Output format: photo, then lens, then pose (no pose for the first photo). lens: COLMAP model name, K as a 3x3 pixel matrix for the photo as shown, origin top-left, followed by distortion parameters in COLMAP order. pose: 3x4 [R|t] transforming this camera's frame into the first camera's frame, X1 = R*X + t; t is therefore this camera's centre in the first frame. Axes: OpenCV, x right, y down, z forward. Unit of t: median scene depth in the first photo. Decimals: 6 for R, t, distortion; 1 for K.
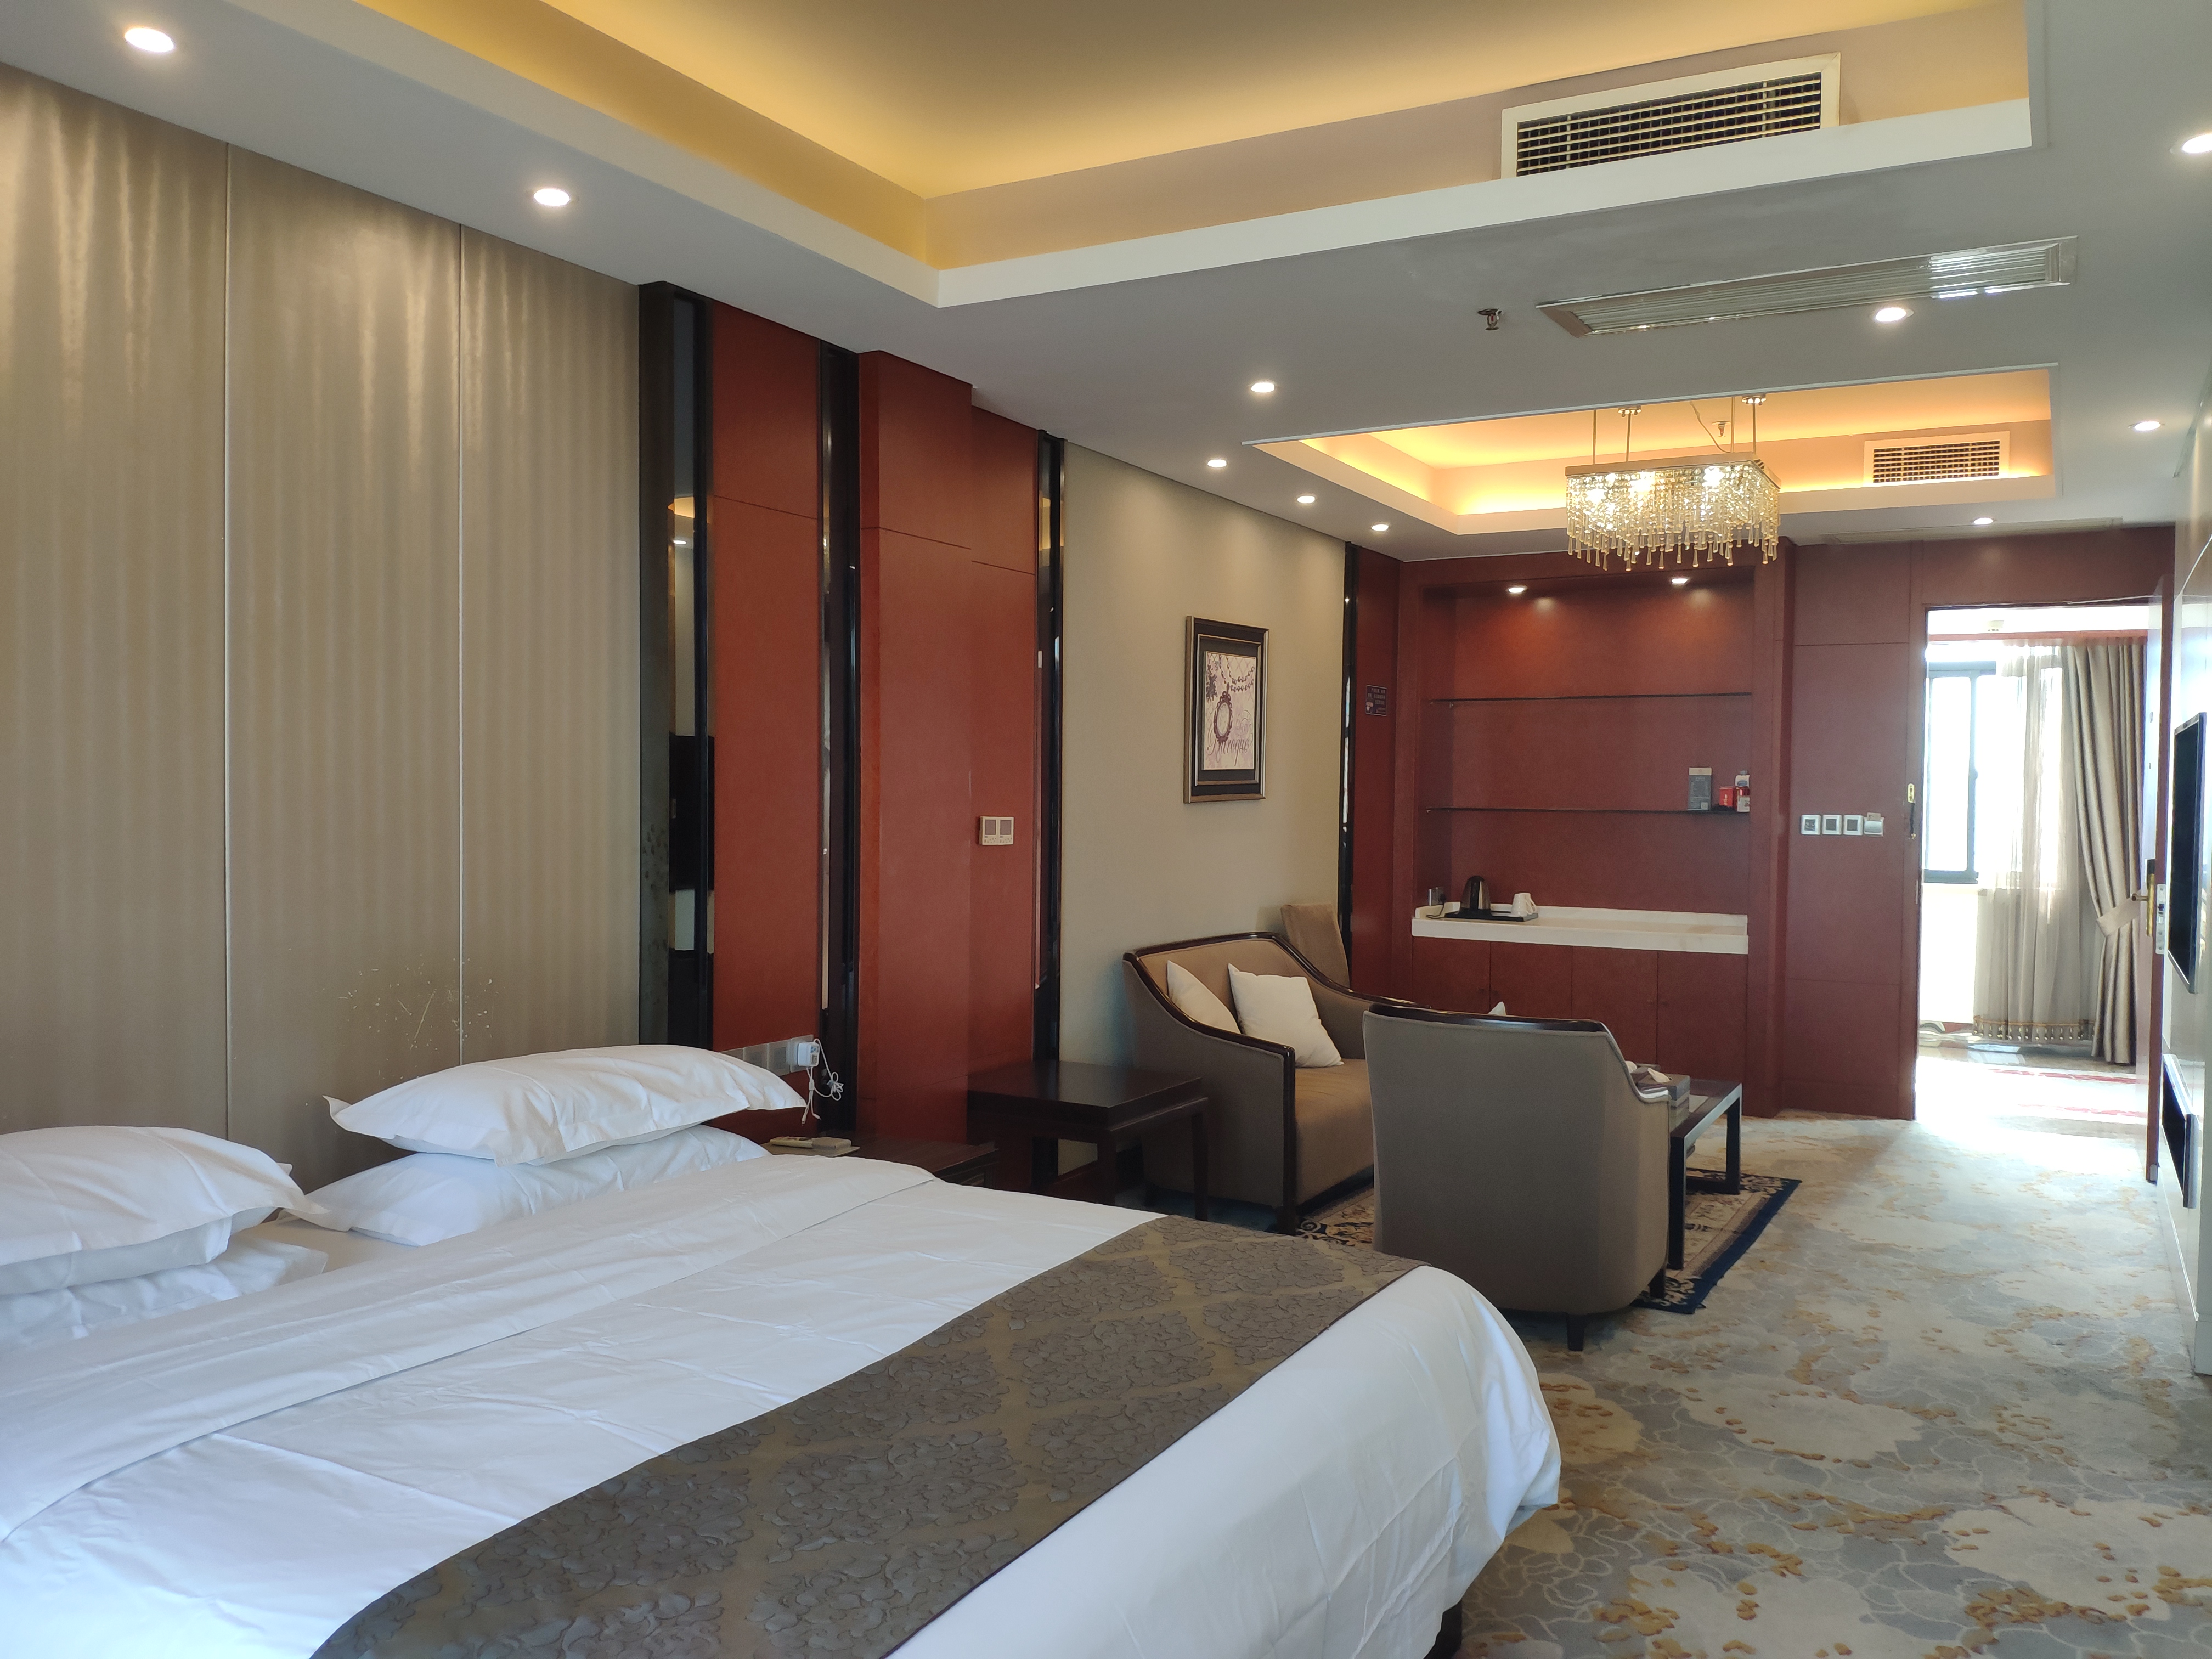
lens RADIAL K [[1760.8, 0, 1106.0], [0, 1760.8, 829.5], [0, 0, 1]] dist [-0.038081, -0.001992]
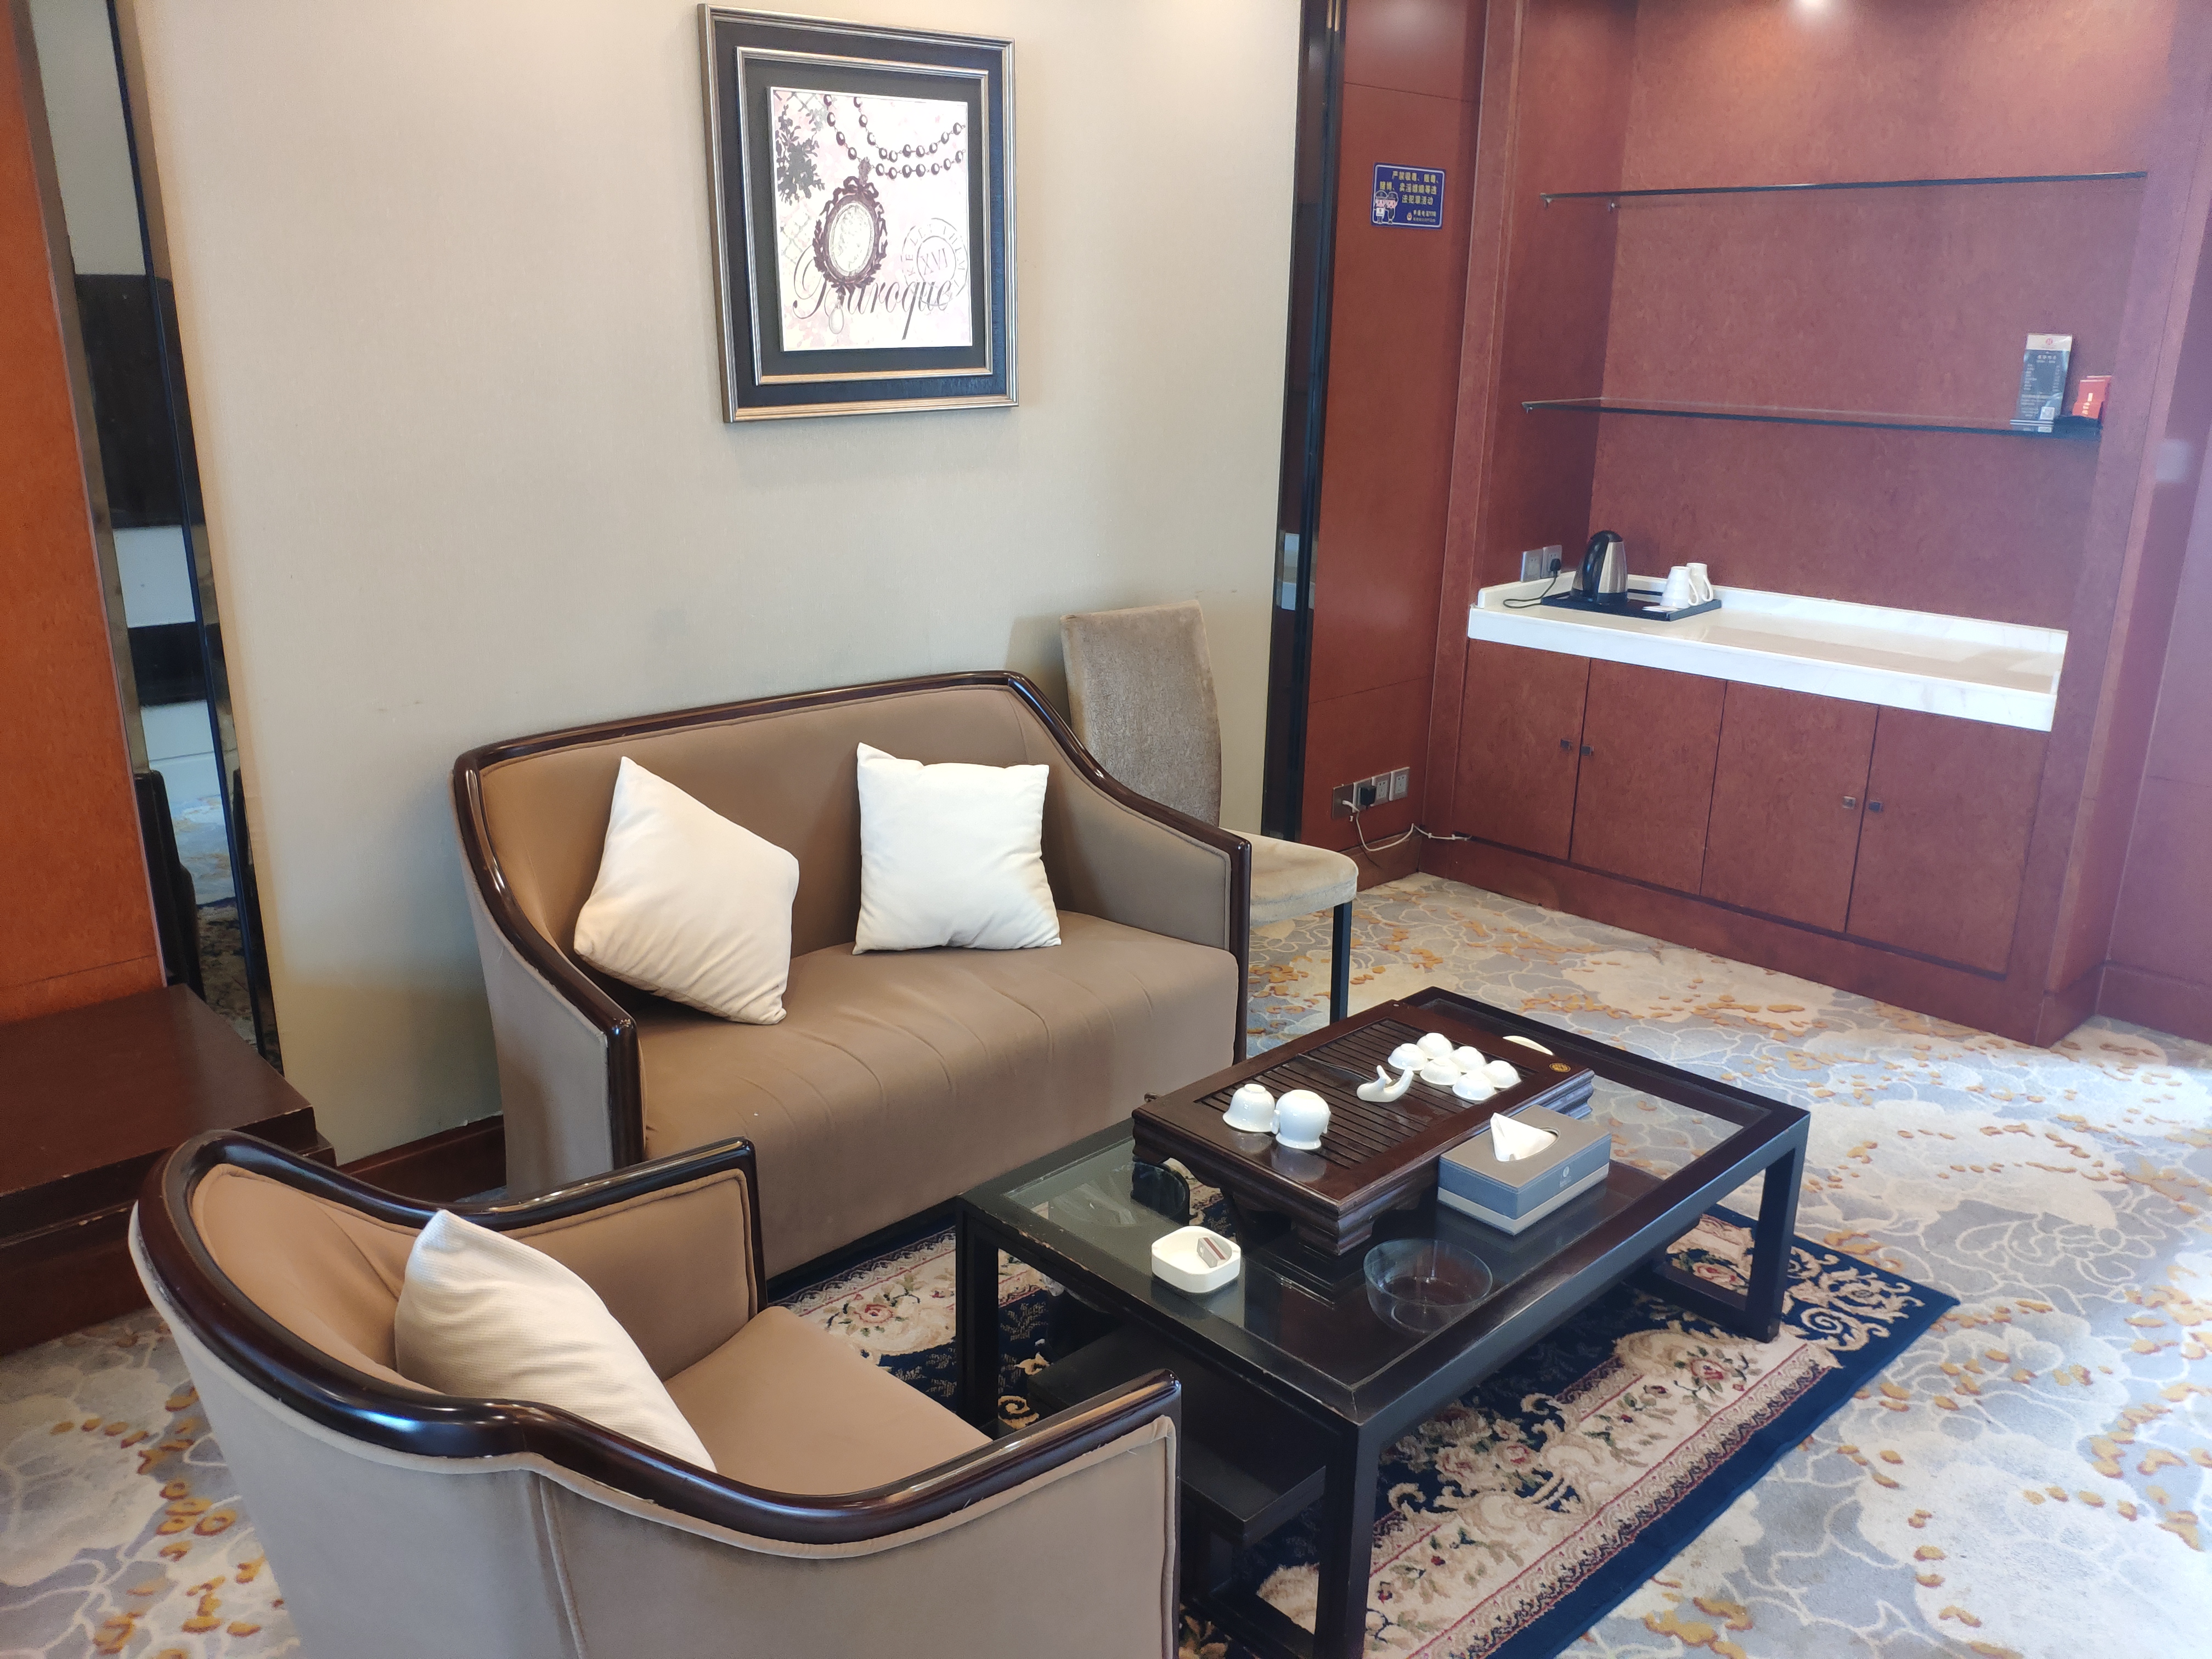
lens RADIAL K [[2117.0, 0, 1108.9], [0, 2117.0, 888.5], [0, 0, 1]] dist [0.045402, -0.004523]
pose [[0.980357, 0.065635, -0.185992, 0.230722], [-0.018473, 0.969416, 0.244729, -0.030546], [0.196366, -0.236486, 0.951585, 0.373558]]
